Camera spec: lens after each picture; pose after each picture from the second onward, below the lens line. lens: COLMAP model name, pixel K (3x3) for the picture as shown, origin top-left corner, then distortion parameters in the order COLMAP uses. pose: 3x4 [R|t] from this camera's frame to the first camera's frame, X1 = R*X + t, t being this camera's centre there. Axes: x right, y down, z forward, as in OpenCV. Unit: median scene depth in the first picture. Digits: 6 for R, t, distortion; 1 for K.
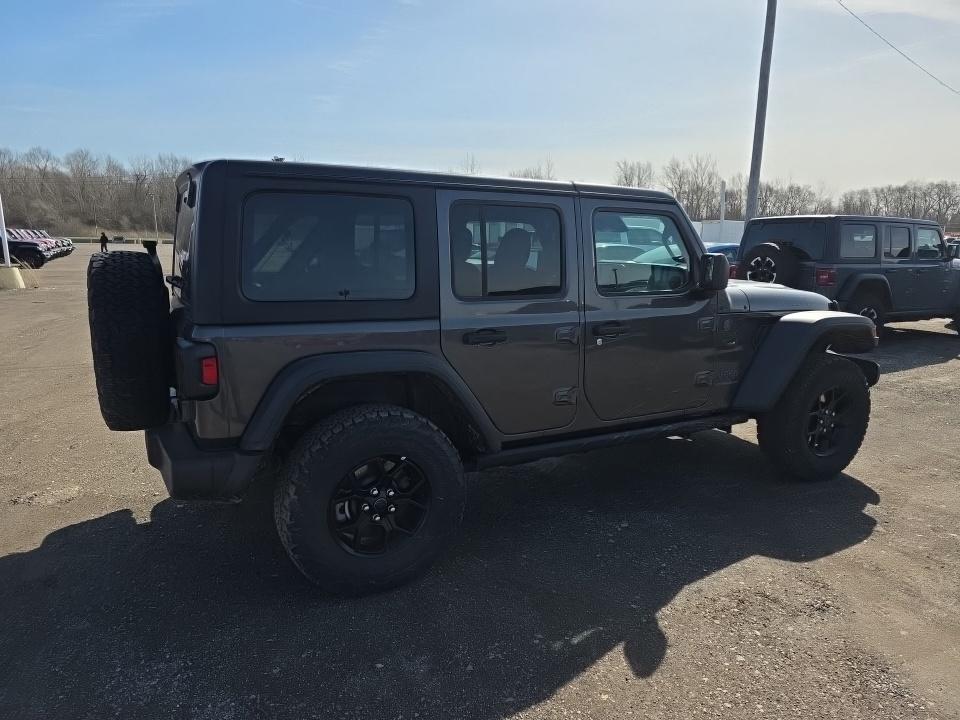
lens RADIAL K [[678.5, 0, 485.4], [0, 678.5, 385.9], [0, 0, 1]] dist [0.076092, -0.075398]
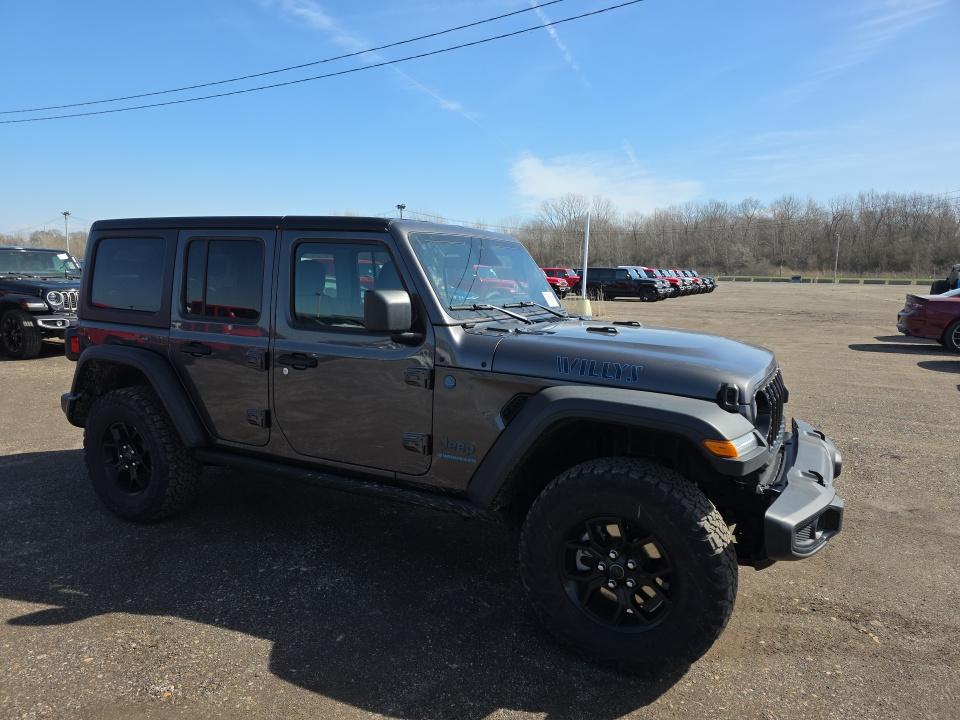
lens RADIAL K [[678.5, 0, 485.4], [0, 678.5, 385.9], [0, 0, 1]] dist [0.076092, -0.075398]
pose [[0.508773, 0.140639, -0.849335, 1.057390], [-0.187694, 0.980954, 0.050000, -0.133971], [0.840191, 0.133977, 0.525480, 0.650047]]
